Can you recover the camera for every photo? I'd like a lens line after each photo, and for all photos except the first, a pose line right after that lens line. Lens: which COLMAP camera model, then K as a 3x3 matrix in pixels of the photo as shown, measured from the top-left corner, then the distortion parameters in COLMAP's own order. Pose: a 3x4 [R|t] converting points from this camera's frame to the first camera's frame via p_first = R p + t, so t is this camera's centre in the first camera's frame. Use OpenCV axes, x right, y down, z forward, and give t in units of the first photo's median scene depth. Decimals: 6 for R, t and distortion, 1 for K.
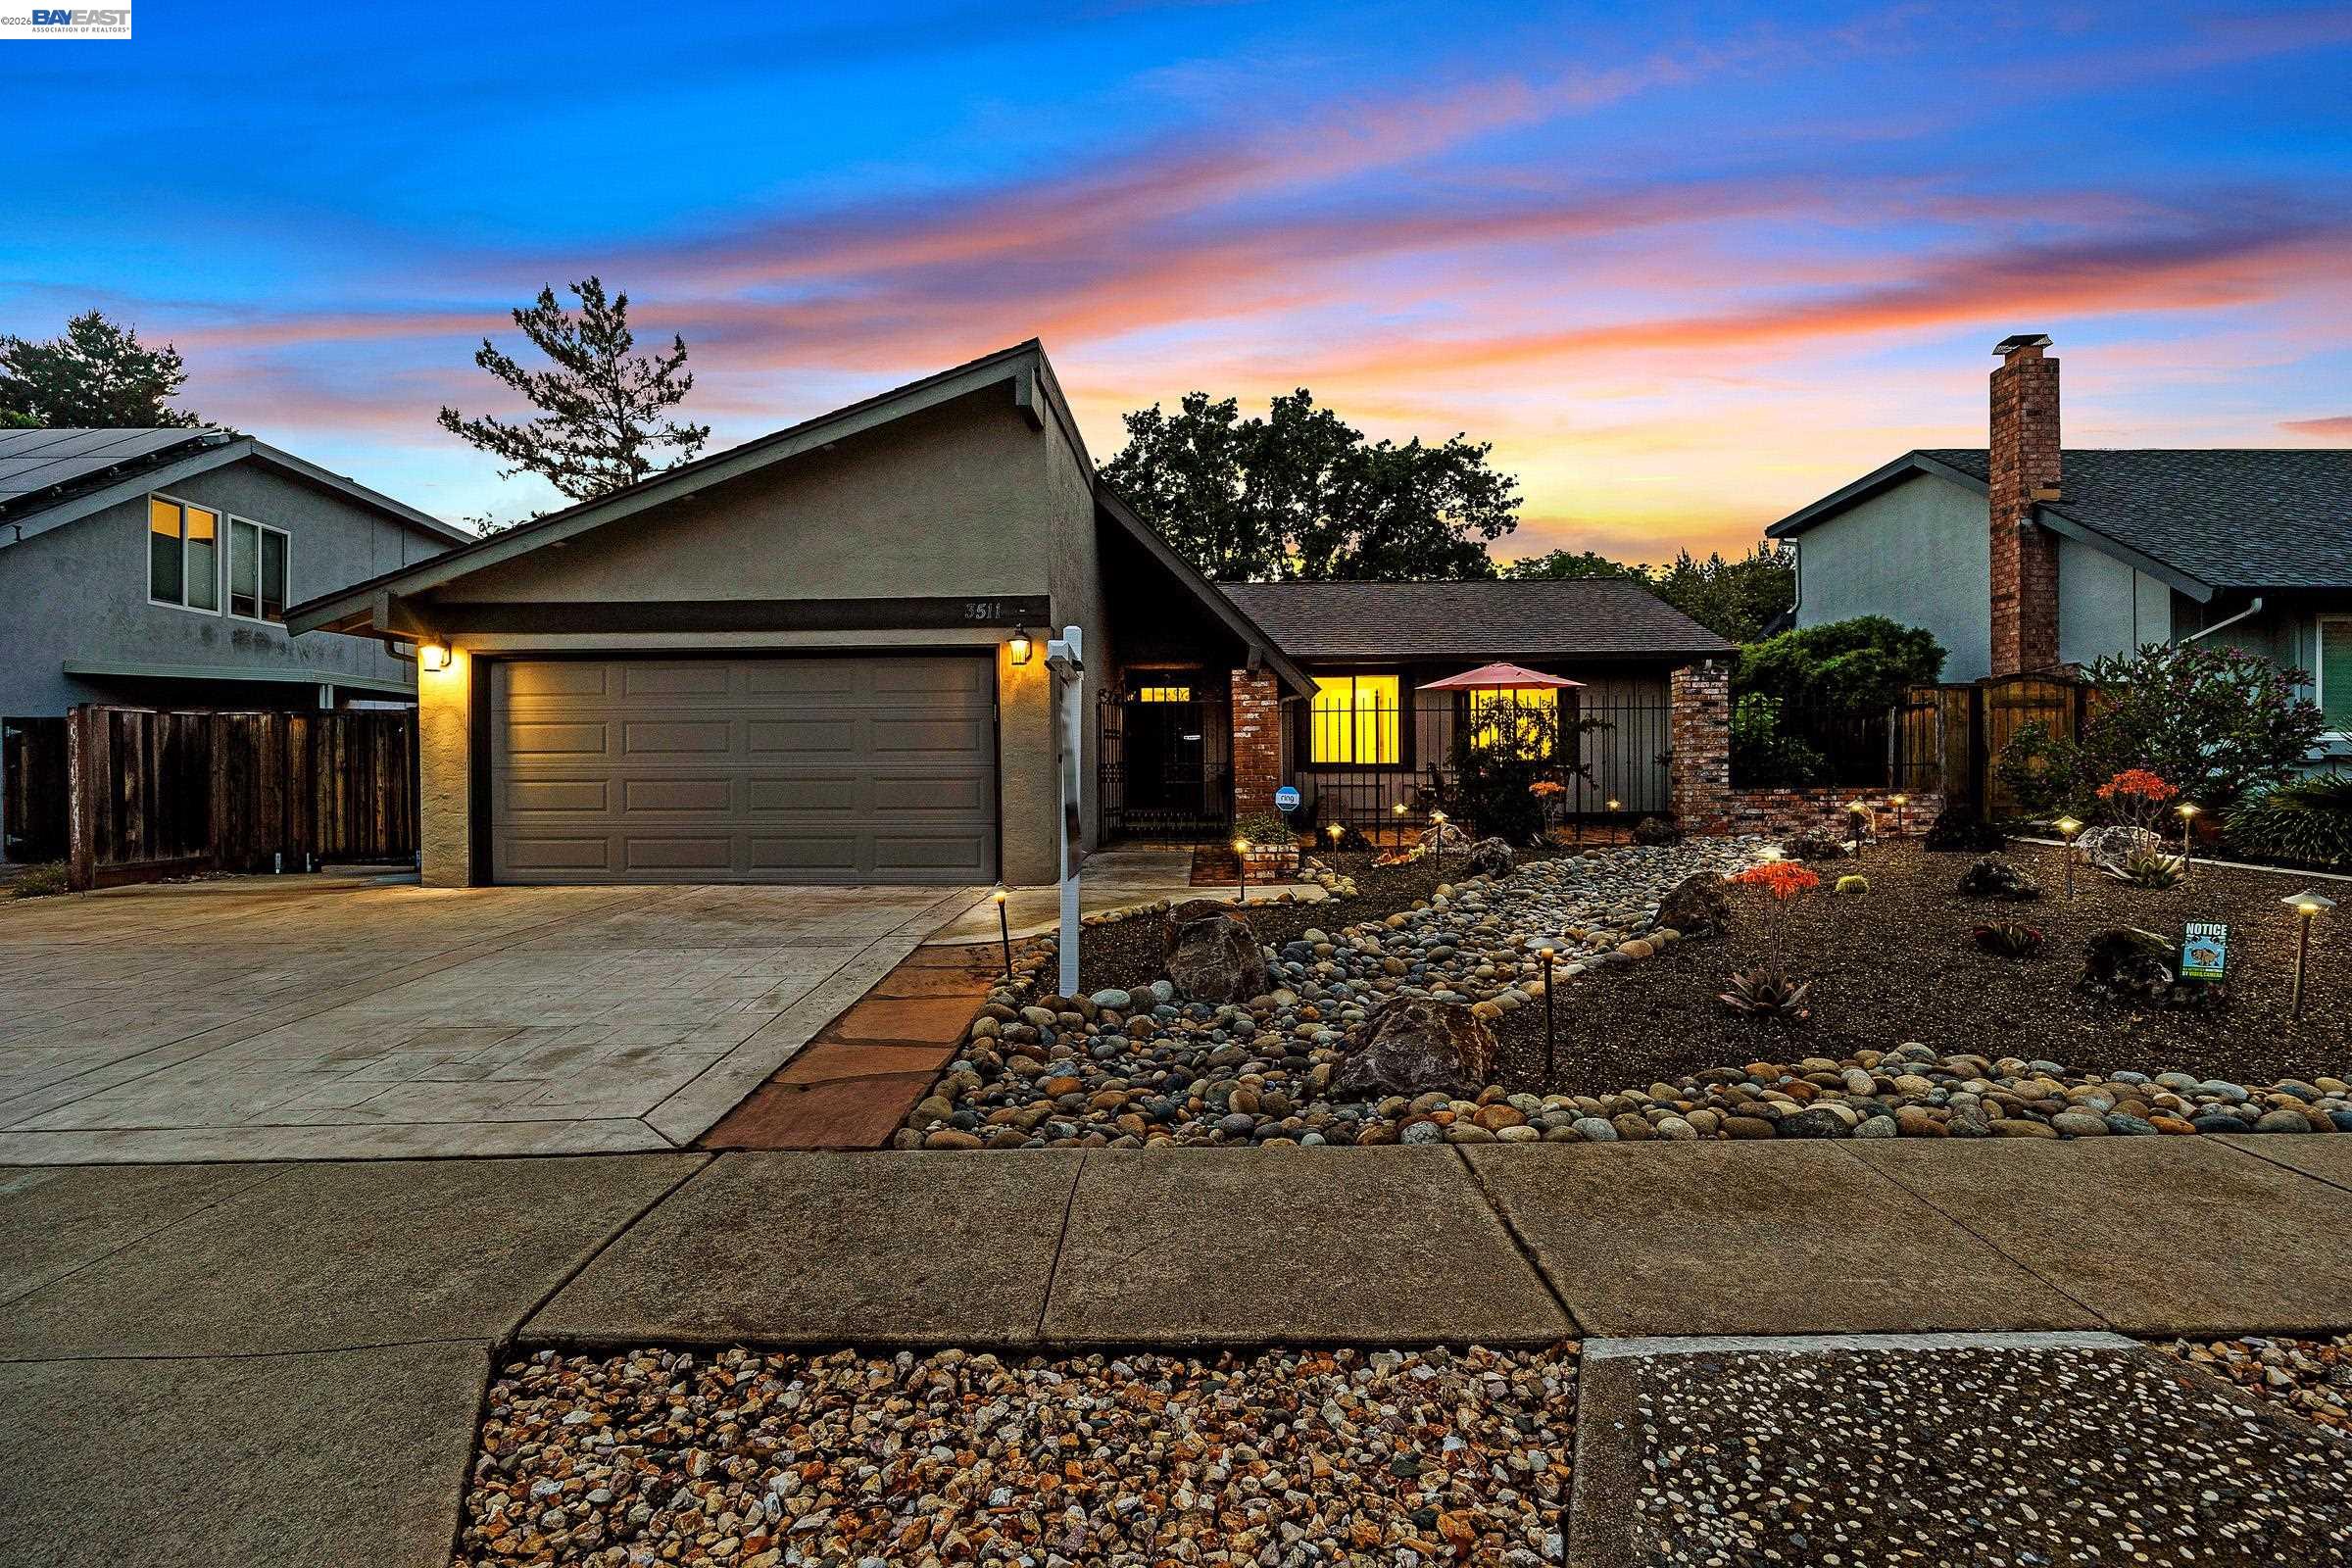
lens RADIAL K [[1085.9, 0, 1176.0], [0, 1085.9, 784.0], [0, 0, 1]] dist [-0.012425, -0.000944]
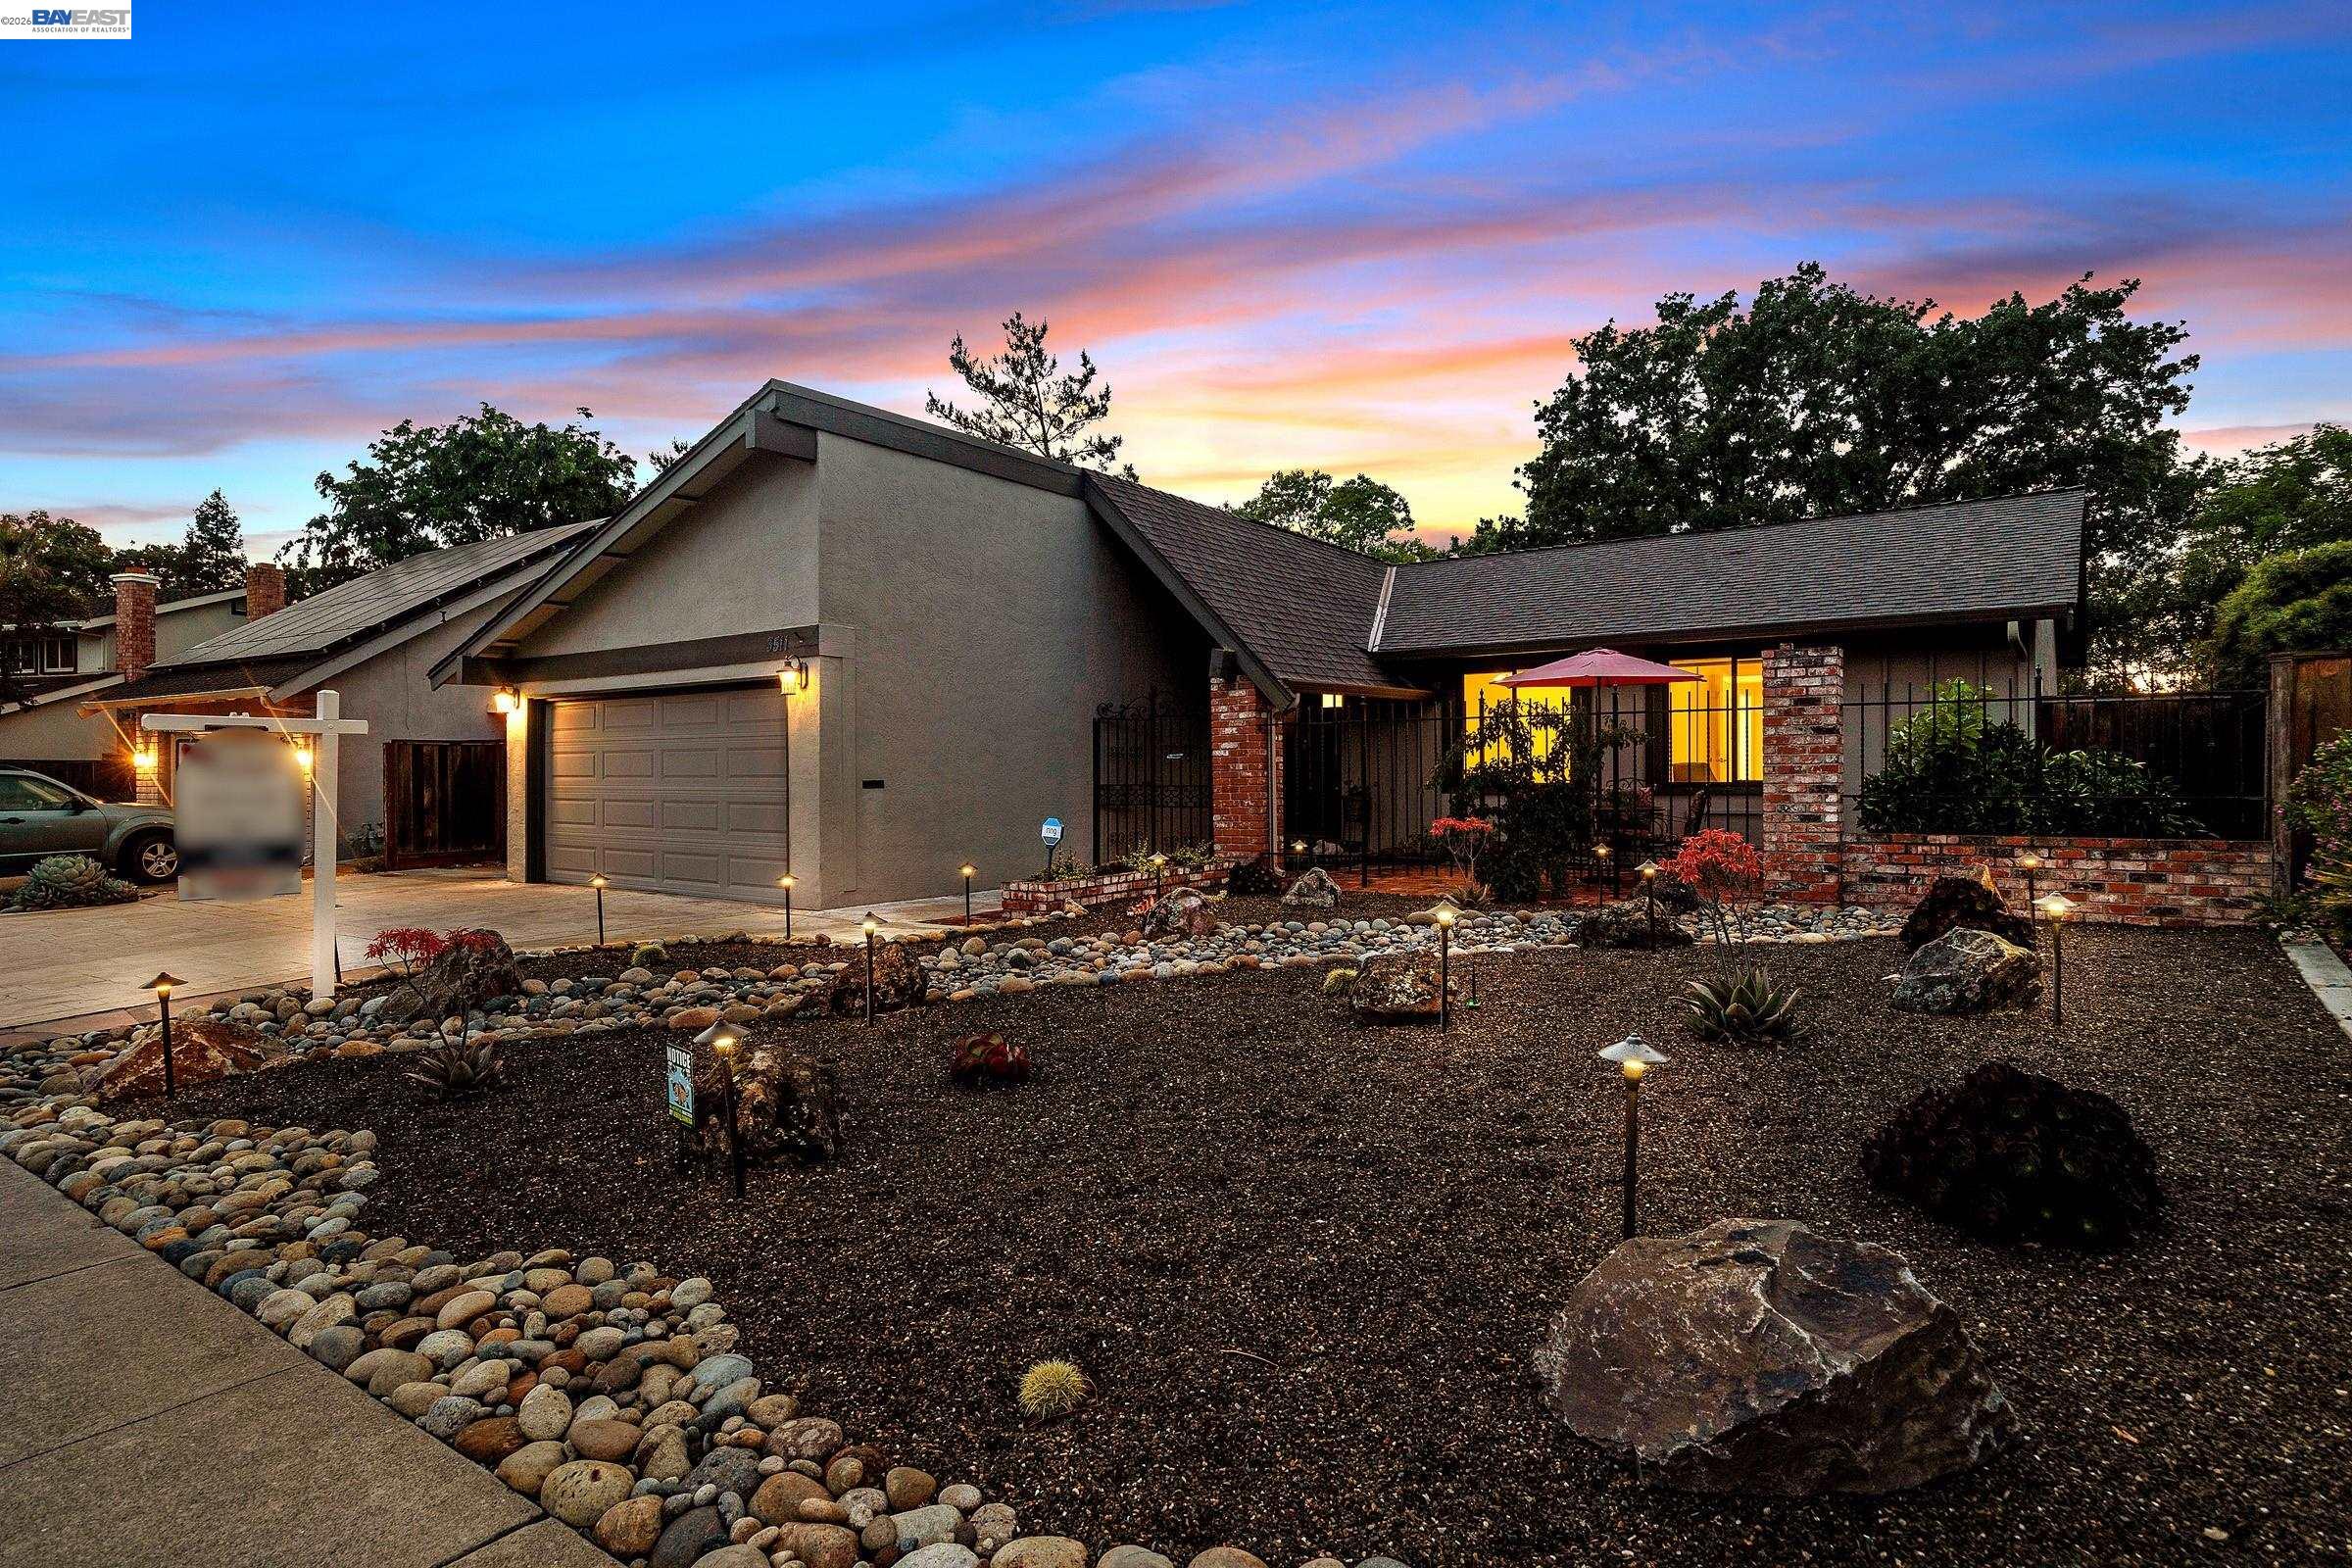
lens RADIAL K [[1289.4, 0, 1133.7], [0, 1289.4, 732.1], [0, 0, 1]] dist [0.000336, 0.000093]
pose [[0.818700, -0.015627, -0.574008, 0.608179], [-0.012573, 0.998902, -0.045127, -0.015242], [0.574083, 0.044163, 0.817605, 0.129100]]
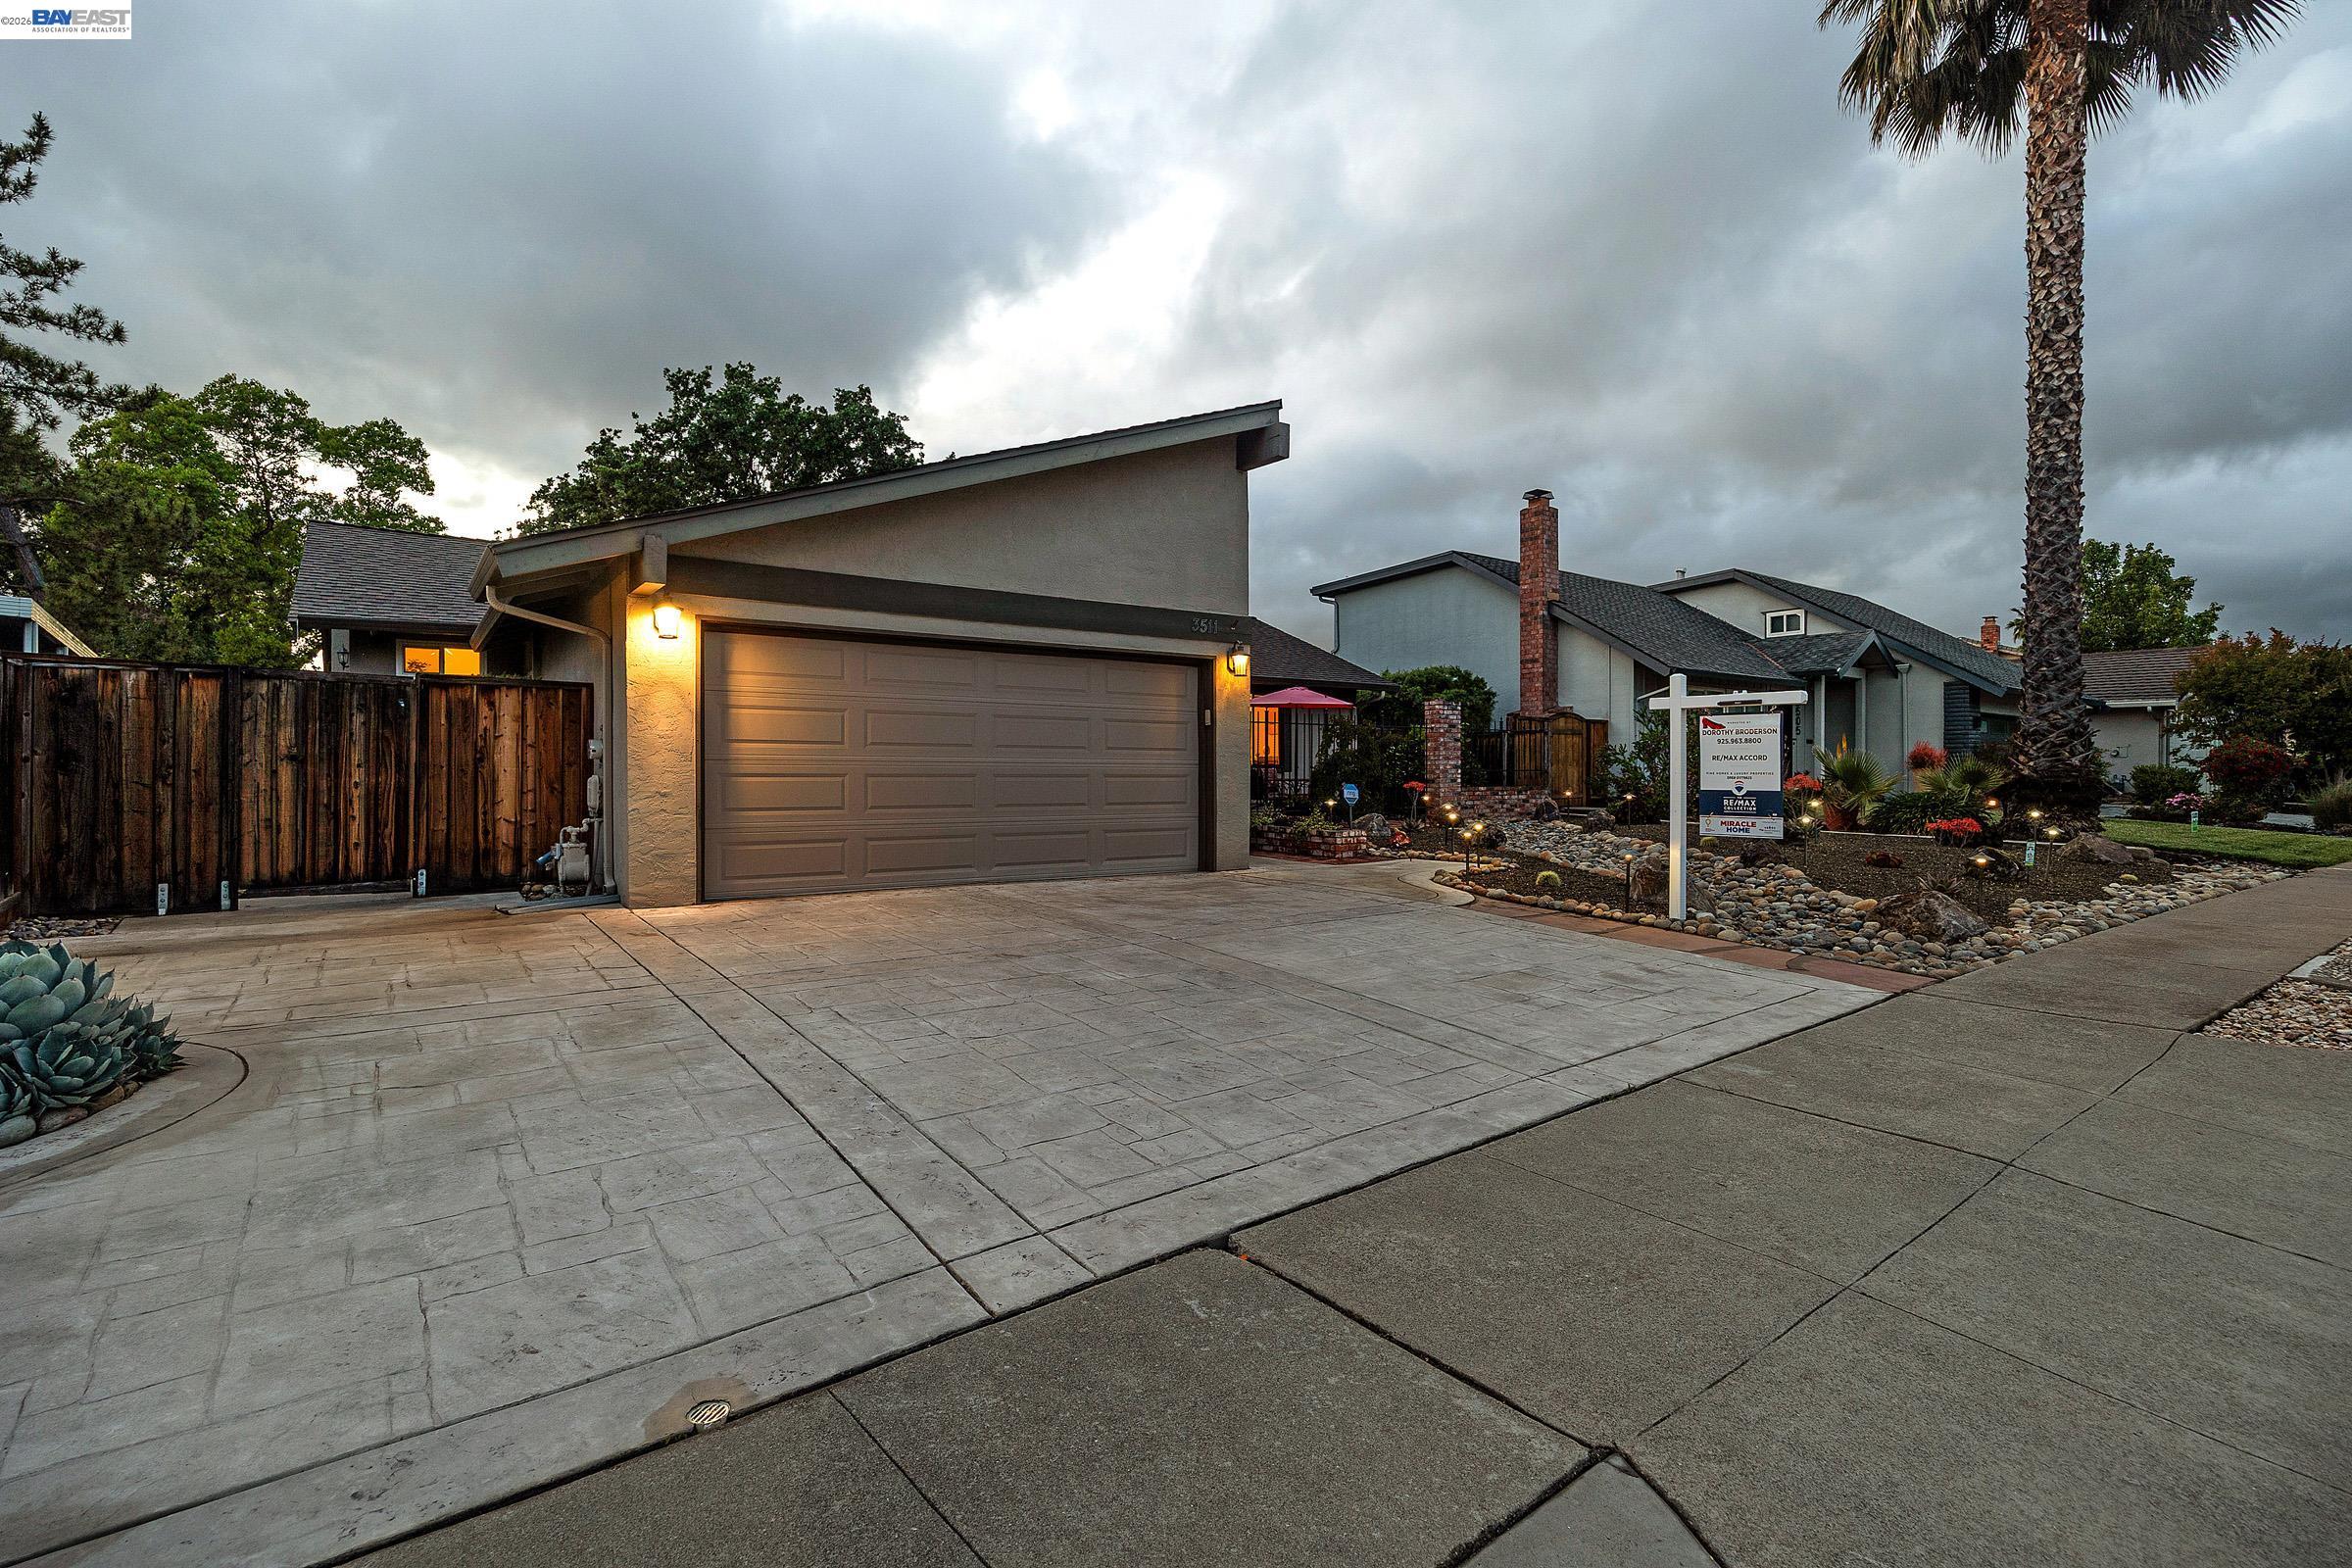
lens RADIAL K [[1085.9, 0, 1176.0], [0, 1085.9, 784.0], [0, 0, 1]] dist [-0.012425, -0.000944]
pose [[0.799362, 0.001882, 0.600847, -0.652527], [-0.001089, 0.999998, -0.001683, 0.003755], [-0.600849, 0.000691, 0.799362, 0.096773]]
